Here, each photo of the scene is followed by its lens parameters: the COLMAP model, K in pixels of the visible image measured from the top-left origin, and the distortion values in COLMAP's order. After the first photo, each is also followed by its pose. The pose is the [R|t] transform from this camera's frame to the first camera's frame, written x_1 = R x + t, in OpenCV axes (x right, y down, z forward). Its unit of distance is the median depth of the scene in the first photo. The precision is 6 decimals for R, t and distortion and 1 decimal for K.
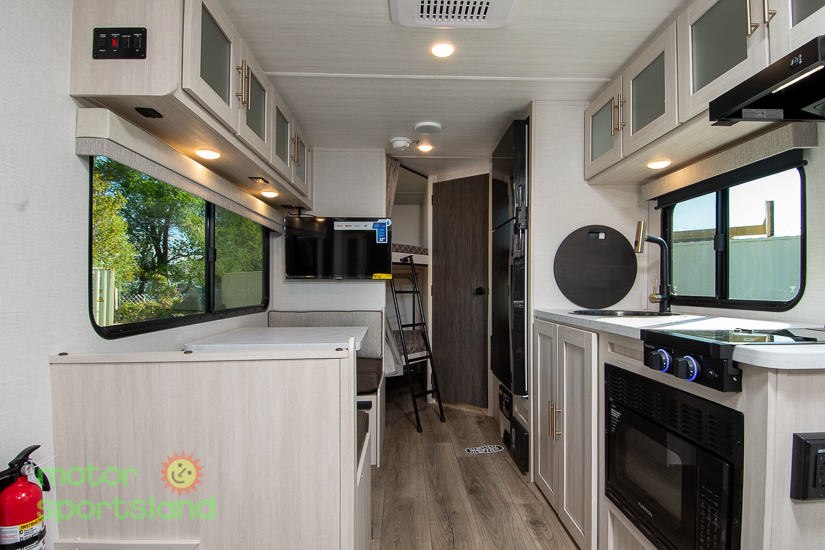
lens RADIAL K [[440.1, 0, 414.7], [0, 440.1, 289.6], [0, 0, 1]] dist [0.066740, -0.060689]
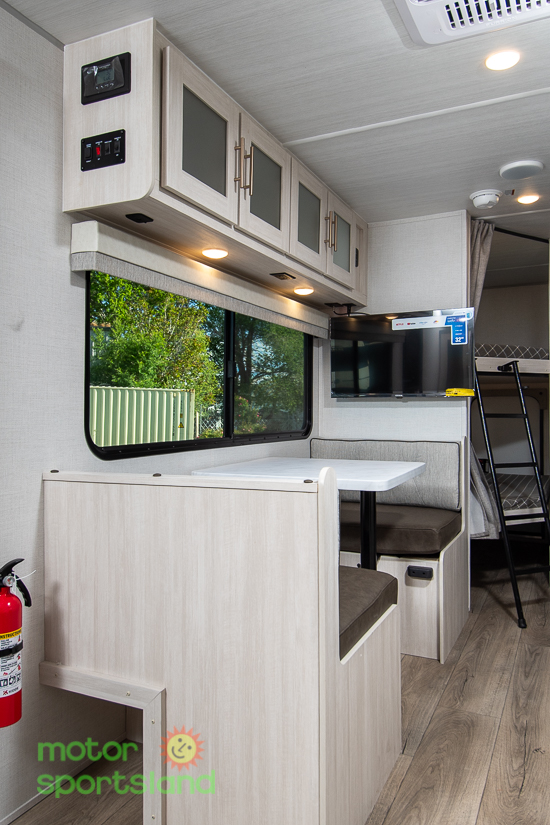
lens RADIAL K [[616.5, 0, 277.2], [0, 616.5, 401.8], [0, 0, 1]] dist [0.097933, -0.093628]
pose [[0.890024, -0.007371, -0.455854, 0.136628], [-0.002810, 0.999762, -0.021654, 0.007949], [0.455905, 0.020553, 0.889791, -0.008499]]
